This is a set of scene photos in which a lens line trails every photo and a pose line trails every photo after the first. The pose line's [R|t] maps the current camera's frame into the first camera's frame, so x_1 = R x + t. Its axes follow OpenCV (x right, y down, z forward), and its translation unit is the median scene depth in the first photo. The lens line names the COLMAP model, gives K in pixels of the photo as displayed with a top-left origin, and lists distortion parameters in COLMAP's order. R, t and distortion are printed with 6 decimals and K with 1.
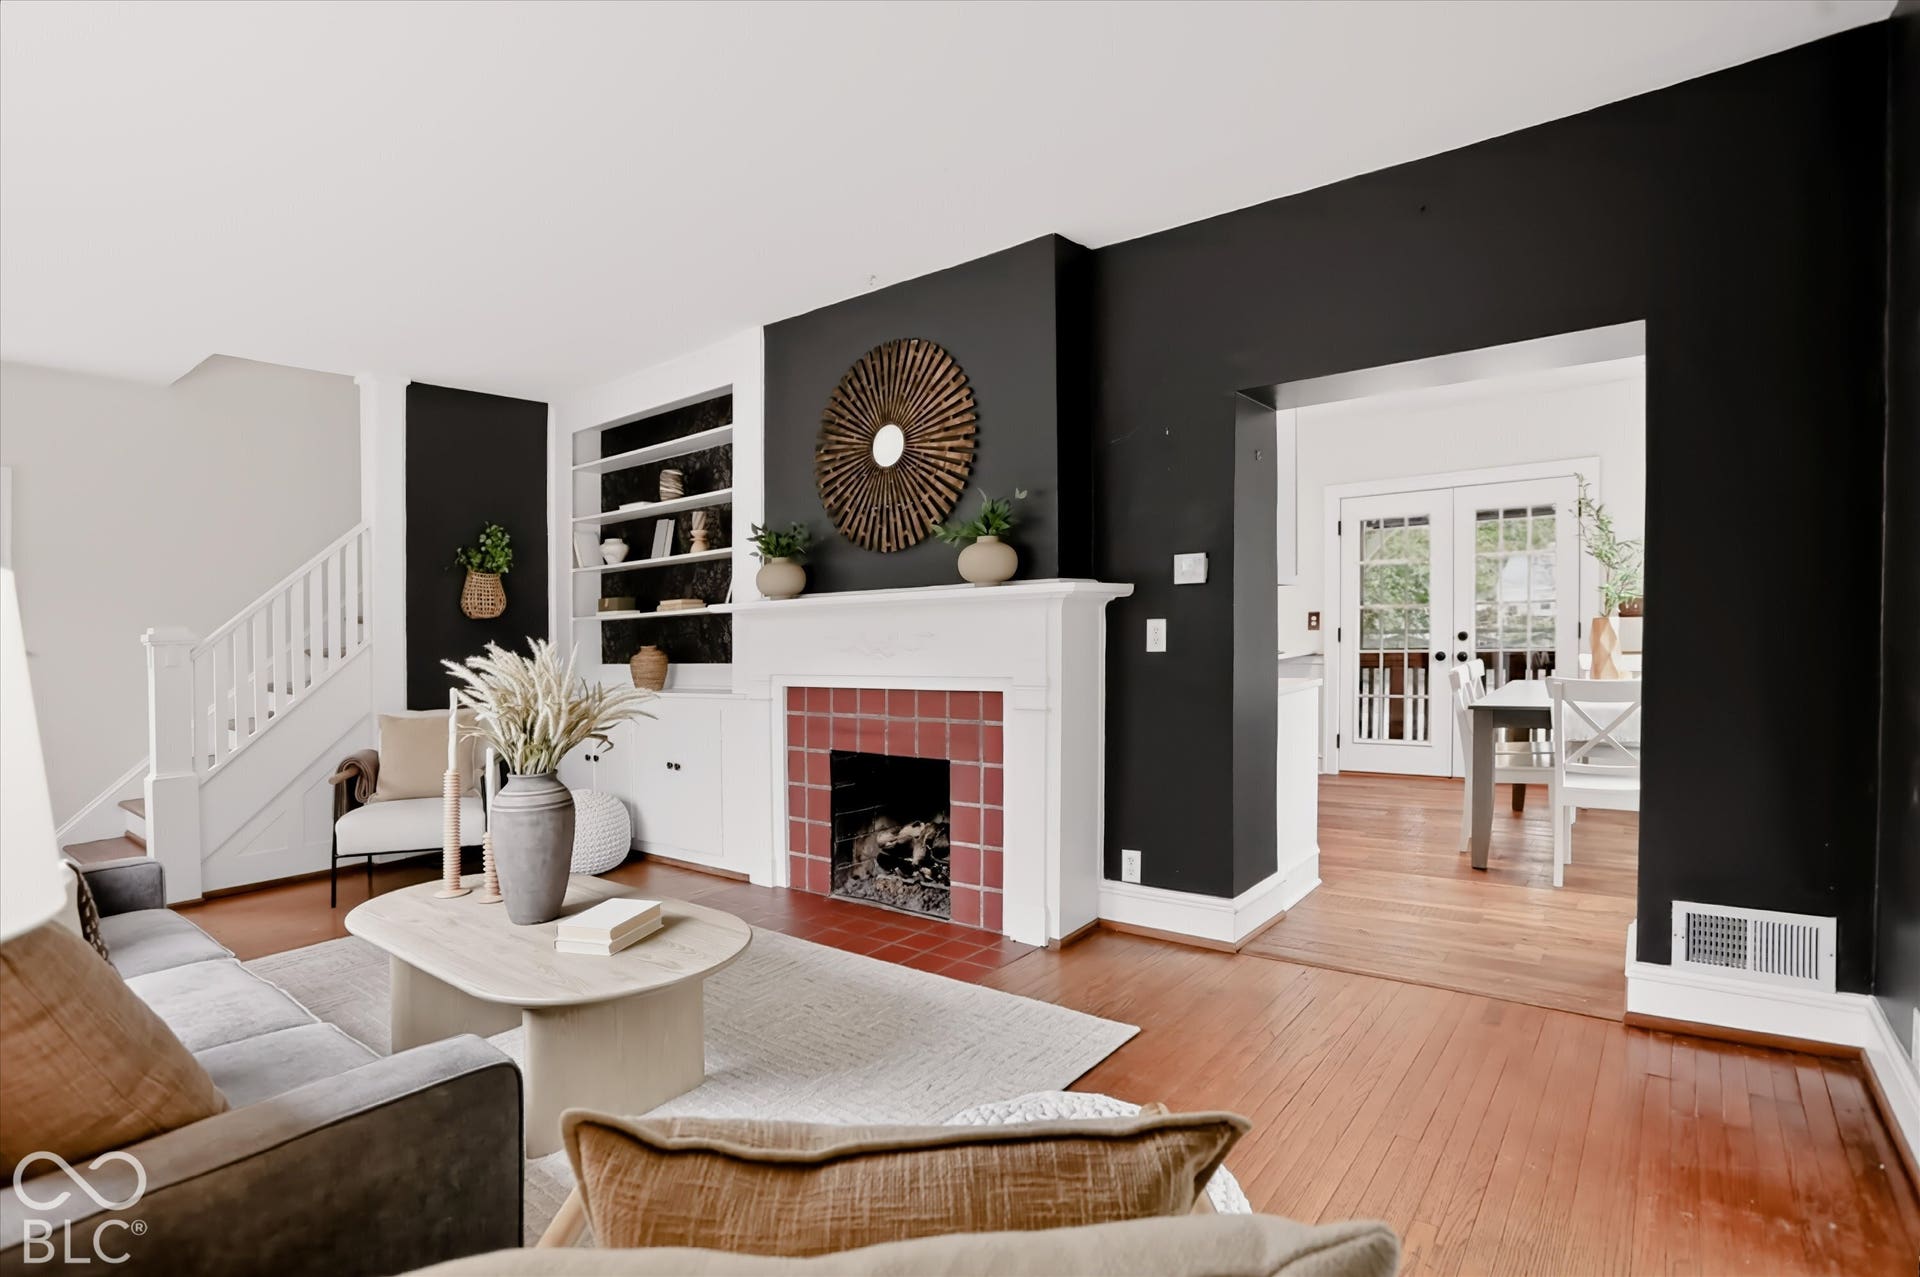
lens RADIAL K [[946.6, 0, 961.3], [0, 946.6, 616.2], [0, 0, 1]] dist [-0.068175, 0.032894]
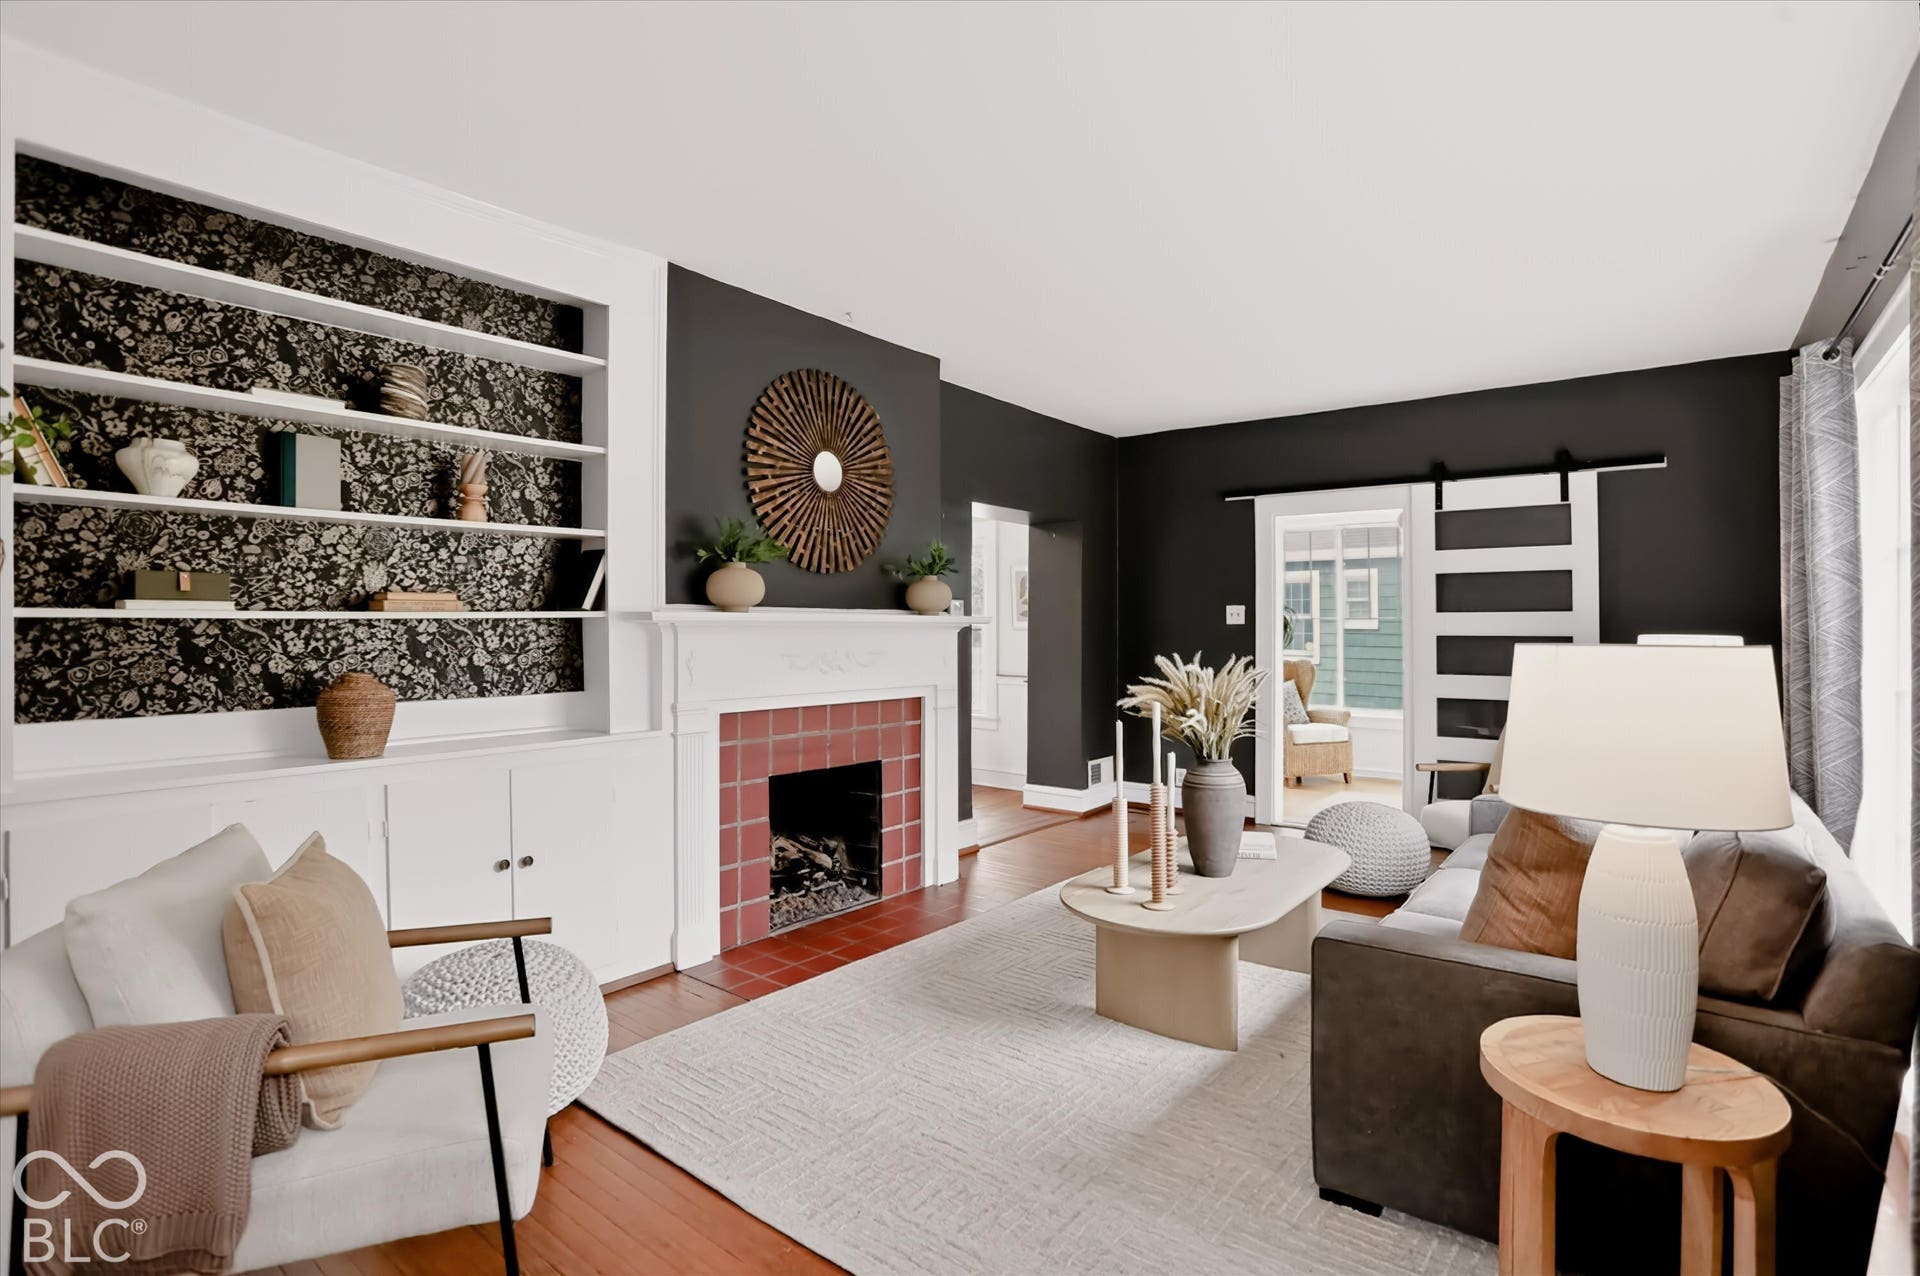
lens RADIAL K [[946.6, 0, 961.3], [0, 946.6, 615.7], [0, 0, 1]] dist [-0.068175, 0.032894]
pose [[0.006452, 0.044765, 0.998977, -1.102756], [-0.010188, 0.998949, -0.044698, 0.024161], [-0.999927, -0.009889, 0.006901, 0.834625]]
